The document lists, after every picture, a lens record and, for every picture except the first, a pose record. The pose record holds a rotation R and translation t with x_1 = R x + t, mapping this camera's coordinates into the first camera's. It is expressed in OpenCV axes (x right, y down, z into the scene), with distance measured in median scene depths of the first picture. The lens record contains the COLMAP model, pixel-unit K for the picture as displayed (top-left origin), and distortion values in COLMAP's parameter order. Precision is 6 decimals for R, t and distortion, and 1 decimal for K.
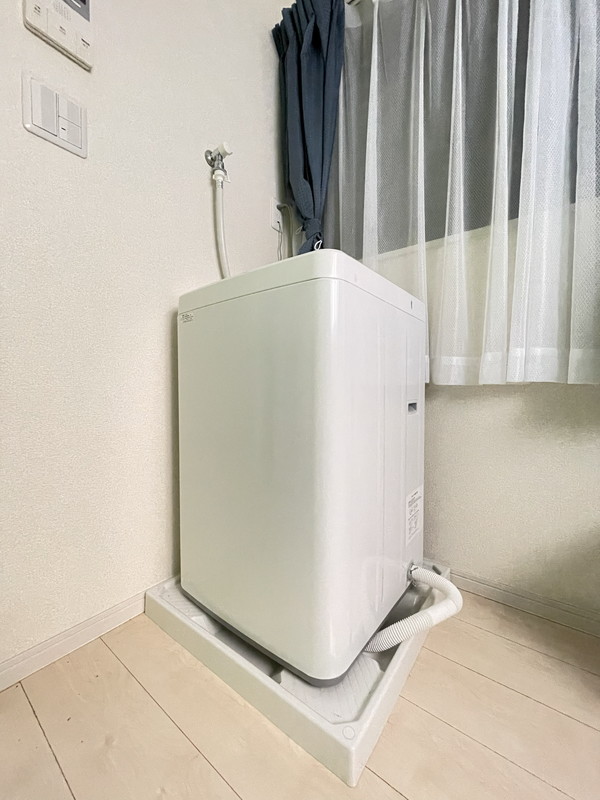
lens RADIAL K [[322.3, 0, 300.8], [0, 322.3, 399.6], [0, 0, 1]] dist [-0.004744, -0.000354]
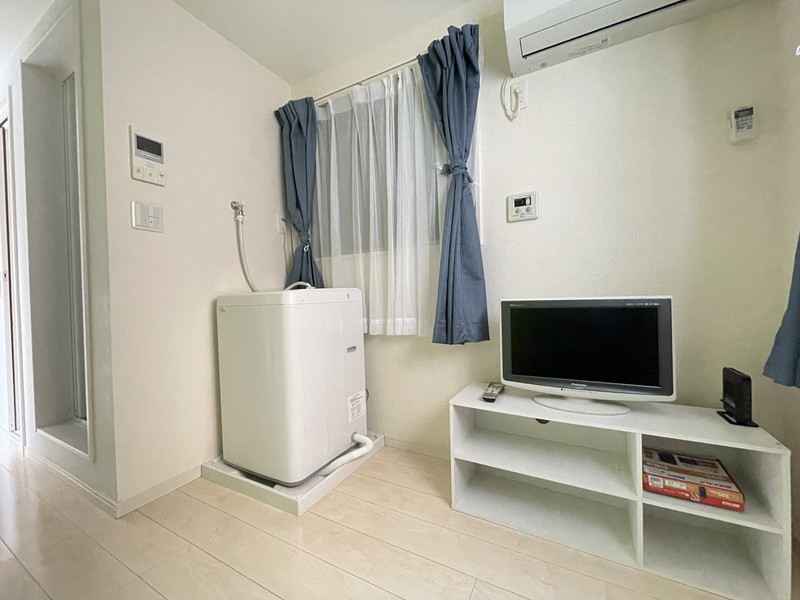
lens RADIAL K [[322.3, 0, 397.9], [0, 322.3, 299.7], [0, 0, 1]] dist [-0.004744, -0.000354]
pose [[0.988135, -0.040111, 0.148259, 0.314697], [0.044329, 0.998698, -0.025254, -0.186640], [-0.147053, 0.031527, 0.988626, -0.827813]]
